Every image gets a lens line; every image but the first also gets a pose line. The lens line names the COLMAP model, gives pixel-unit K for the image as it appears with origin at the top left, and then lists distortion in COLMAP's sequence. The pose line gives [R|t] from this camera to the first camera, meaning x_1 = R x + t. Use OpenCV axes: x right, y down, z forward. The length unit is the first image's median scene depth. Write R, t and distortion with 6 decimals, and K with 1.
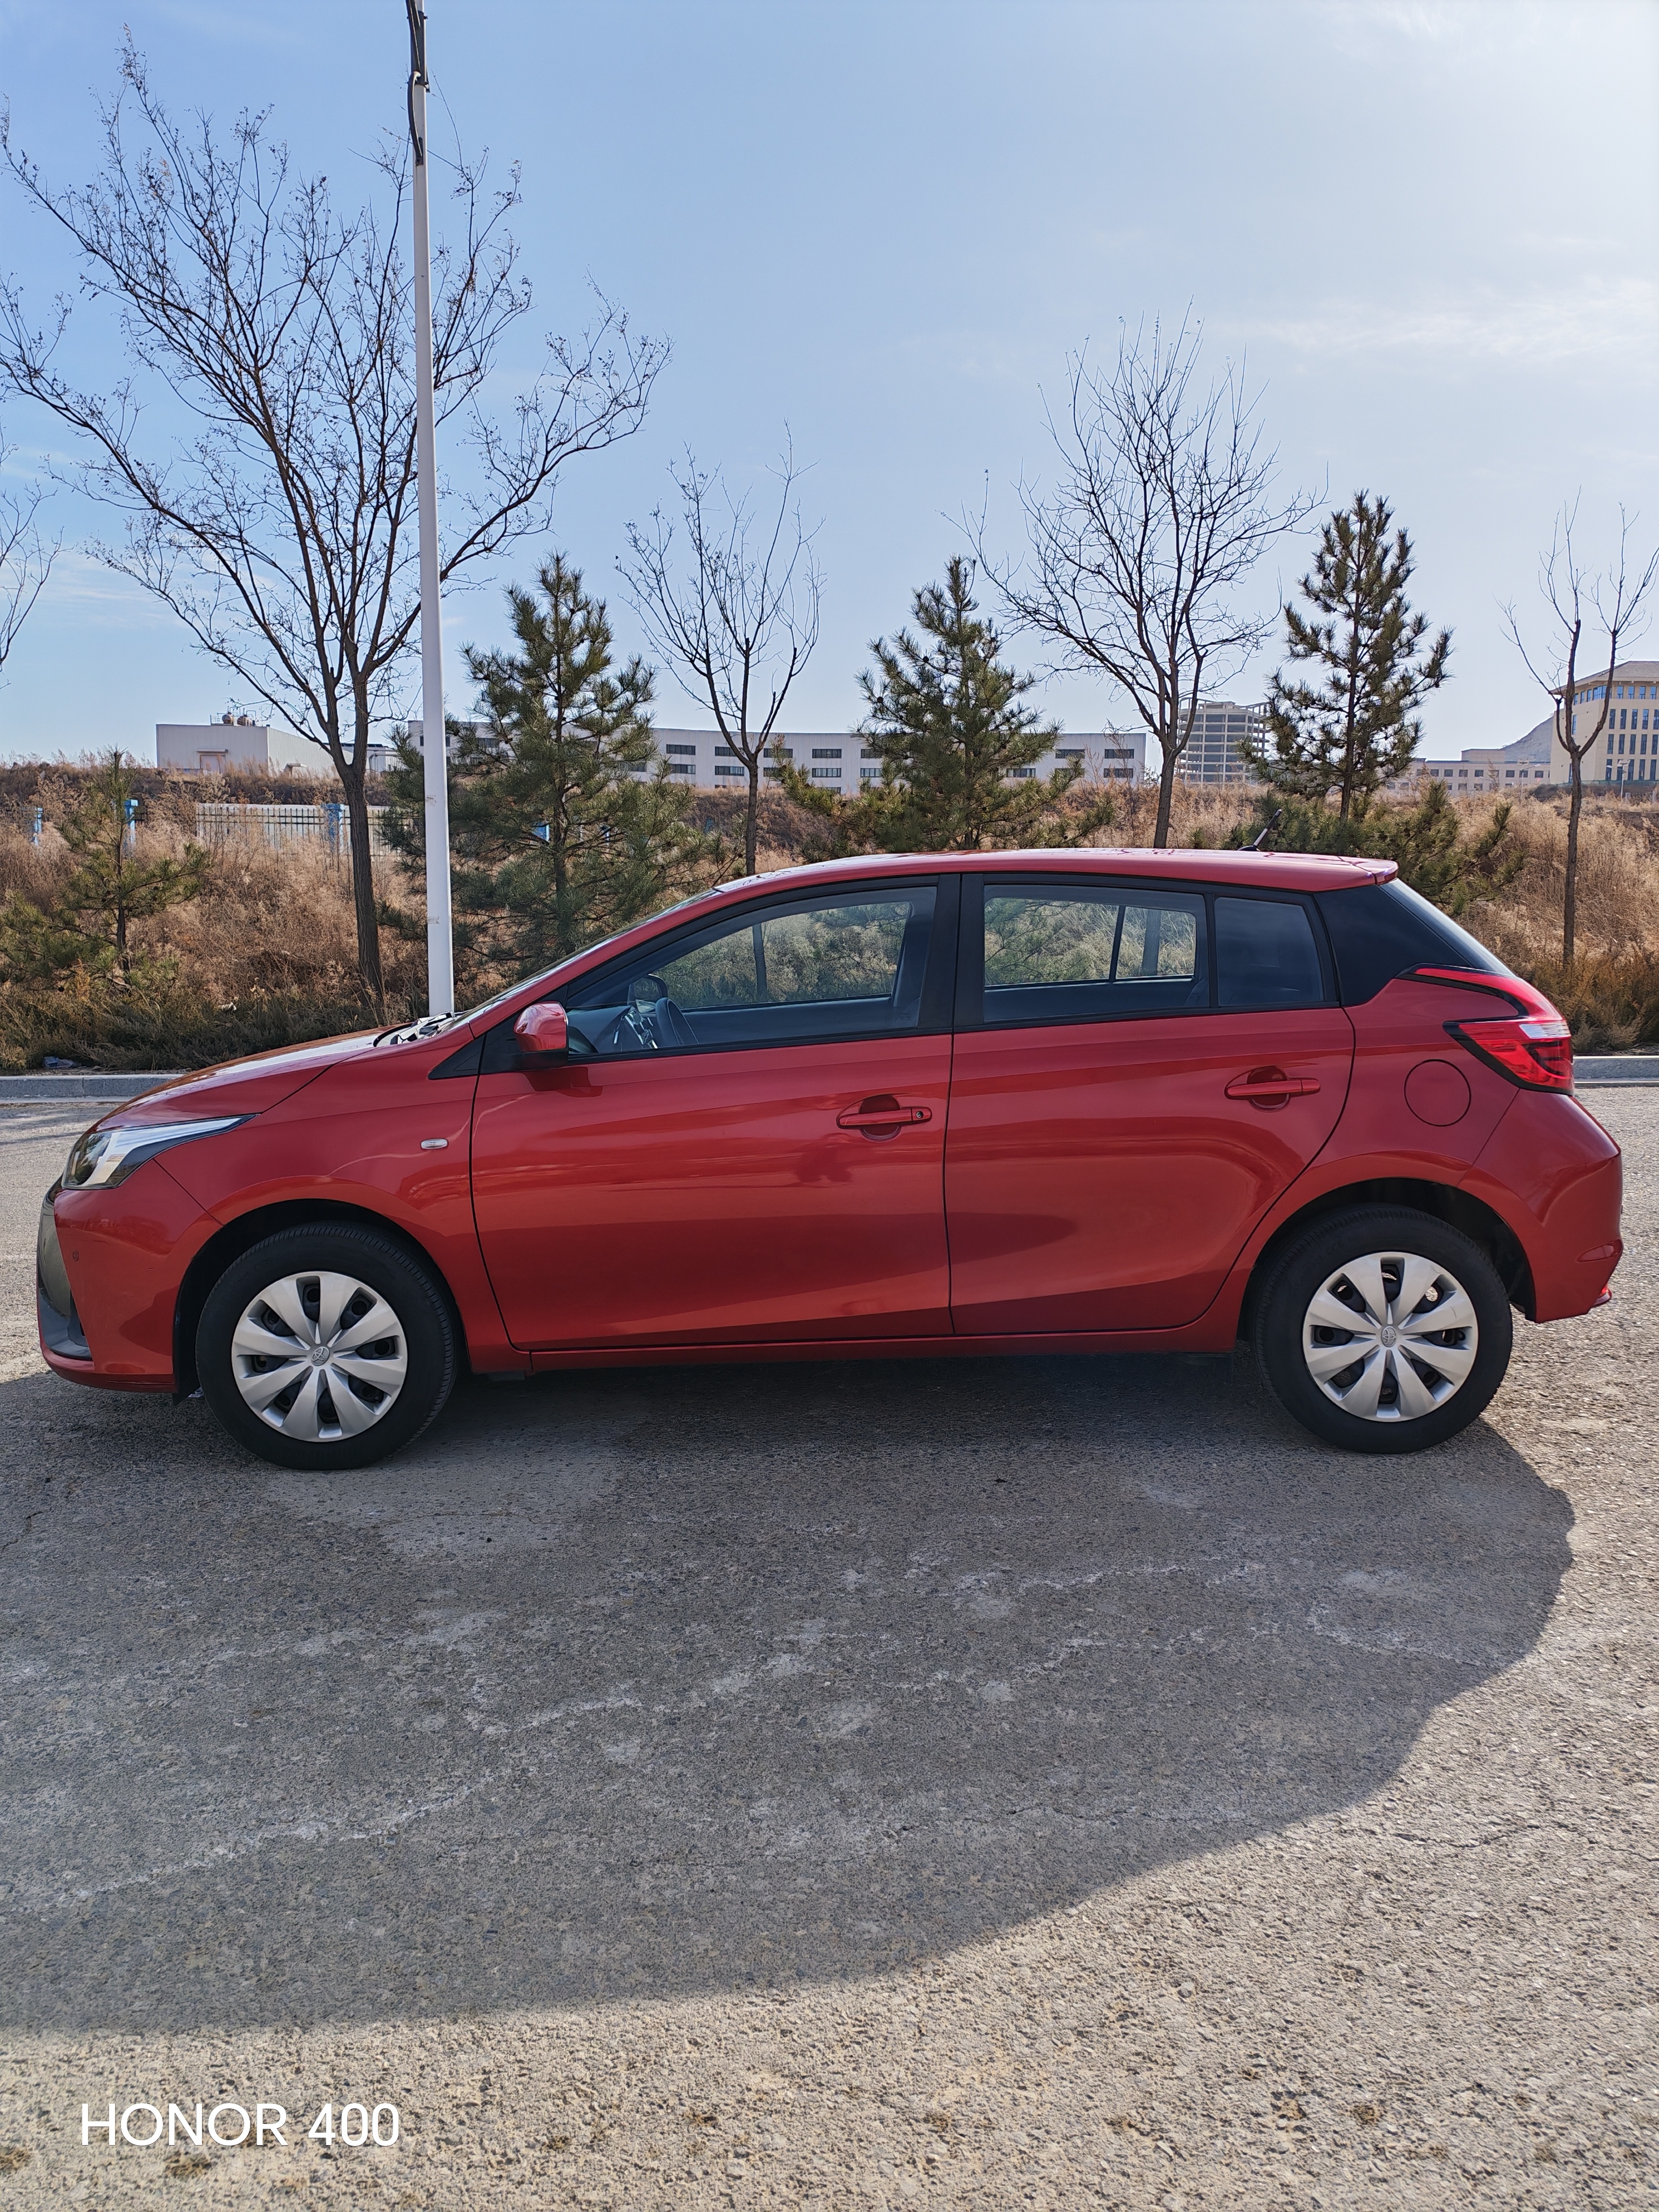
lens RADIAL K [[1728.3, 0, 835.9], [0, 1728.3, 1063.0], [0, 0, 1]] dist [0.066804, -0.078947]
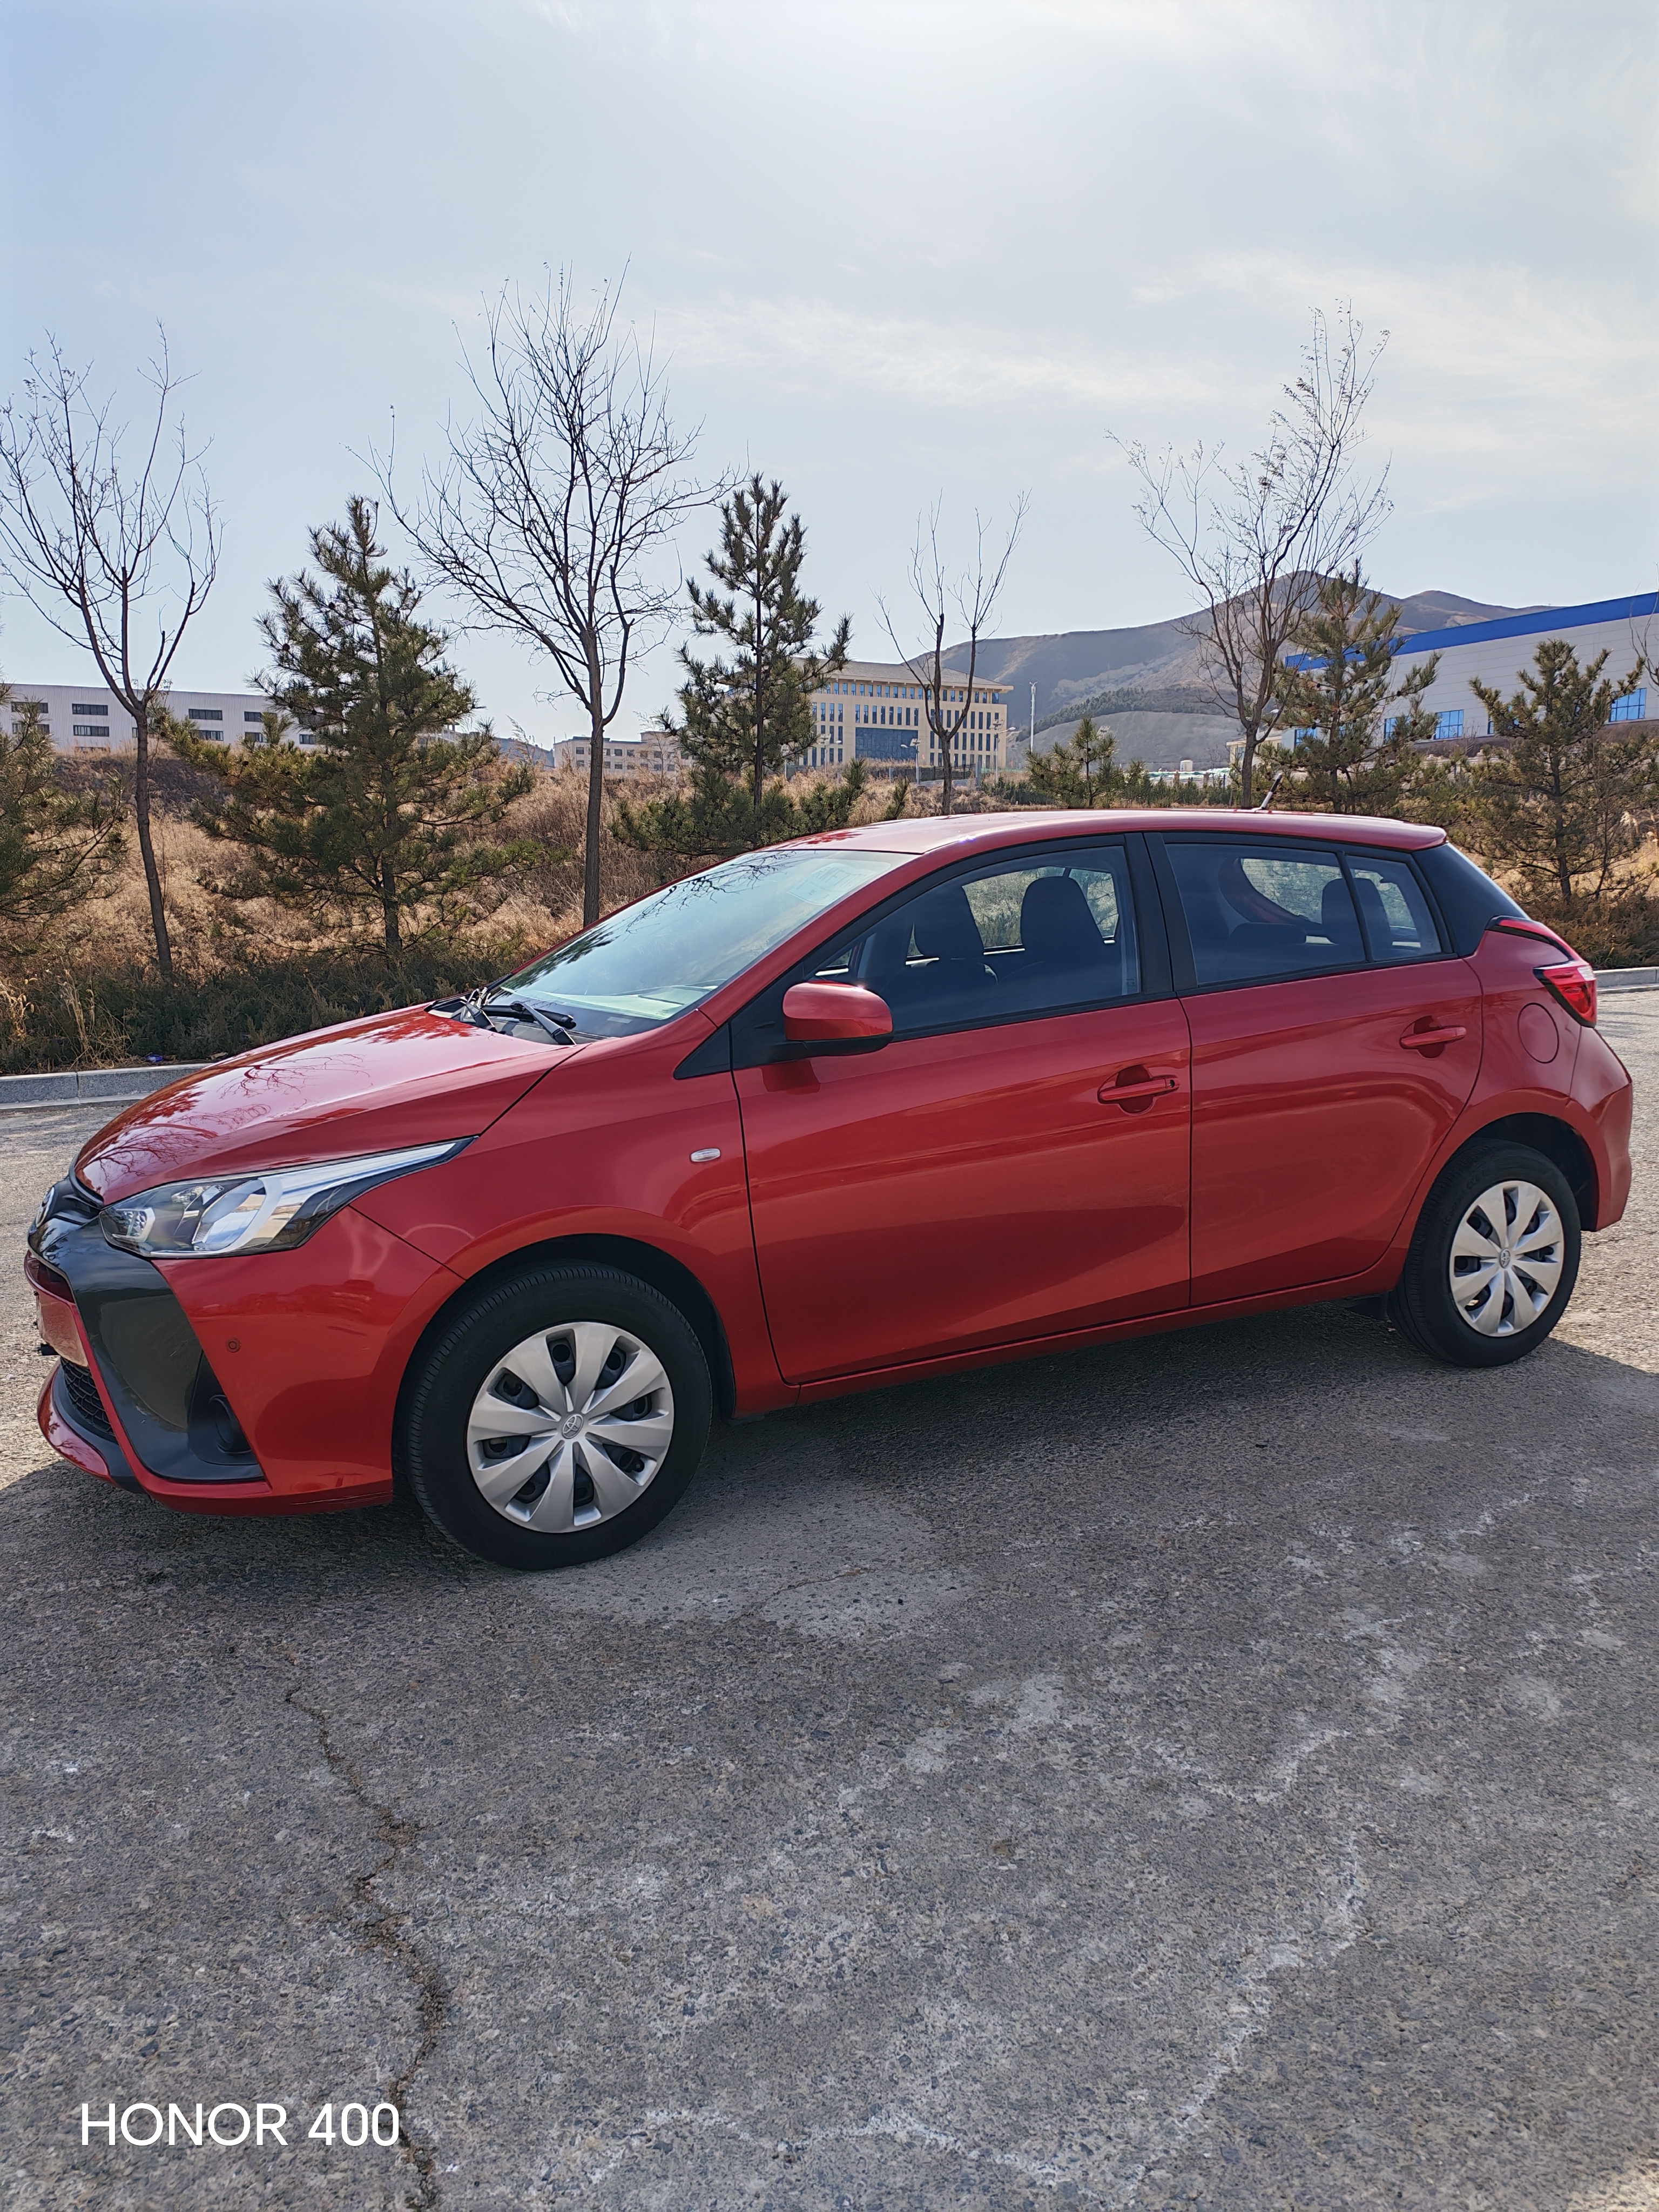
lens RADIAL K [[1693.8, 0, 821.5], [0, 1693.8, 1114.3], [0, 0, 1]] dist [0.090706, -0.130138]
pose [[0.883459, -0.070669, 0.463148, -0.486088], [0.049130, 0.997082, 0.058423, -0.015770], [-0.465926, -0.028860, 0.884353, 0.215607]]
